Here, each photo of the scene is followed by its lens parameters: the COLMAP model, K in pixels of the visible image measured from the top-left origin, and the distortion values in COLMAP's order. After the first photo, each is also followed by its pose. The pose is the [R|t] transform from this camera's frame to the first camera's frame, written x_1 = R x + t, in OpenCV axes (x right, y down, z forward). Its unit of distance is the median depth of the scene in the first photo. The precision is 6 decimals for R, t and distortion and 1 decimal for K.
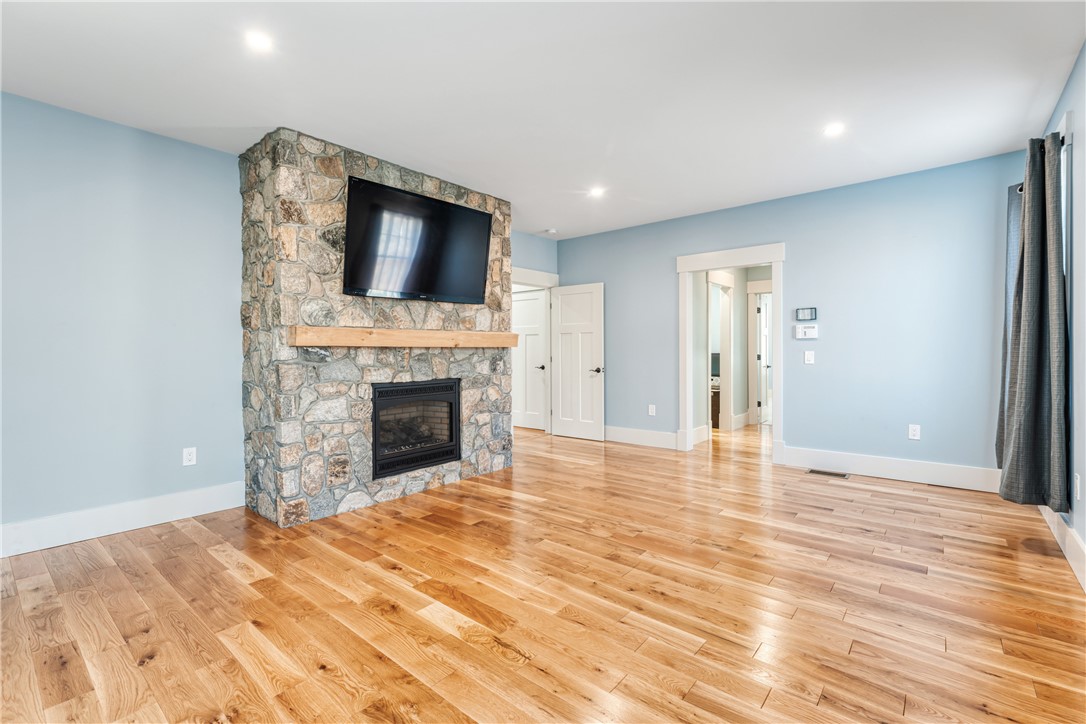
lens RADIAL K [[489.4, 0, 537.3], [0, 489.4, 358.1], [0, 0, 1]] dist [-0.002472, 0.000895]
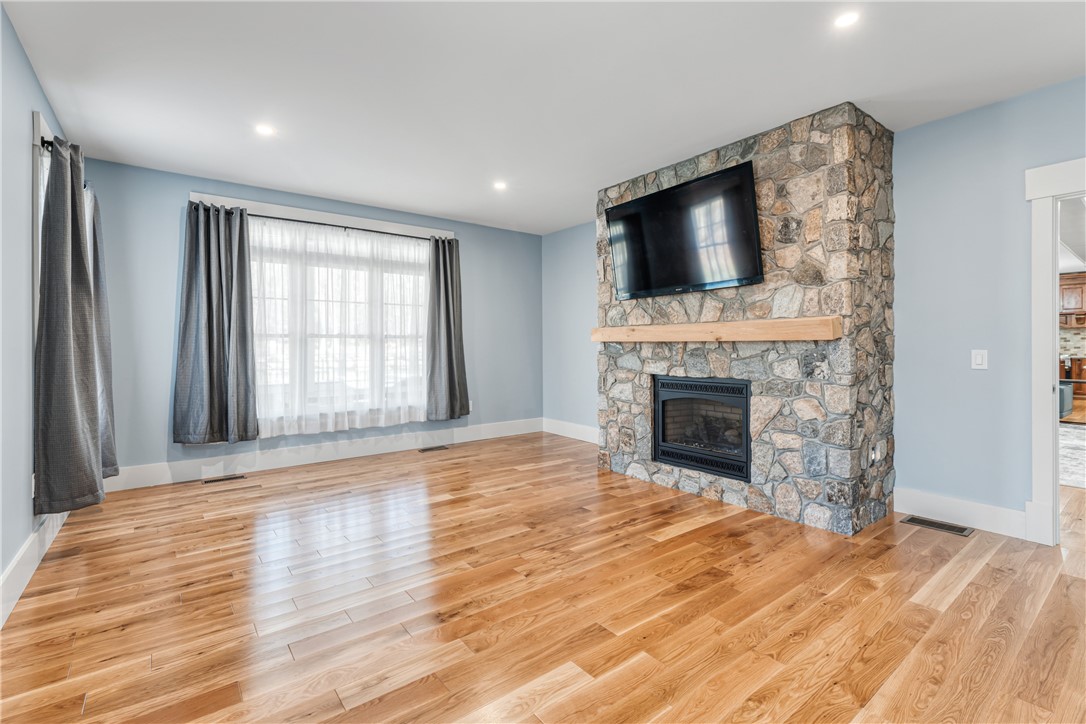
lens RADIAL K [[489.4, 0, 539.1], [0, 489.4, 351.6], [0, 0, 1]] dist [-0.002472, 0.000895]
pose [[-0.220714, 0.019305, -0.975148, 0.786216], [-0.009950, 0.999708, 0.022043, -0.021737], [0.975288, 0.014568, -0.220457, 0.961033]]
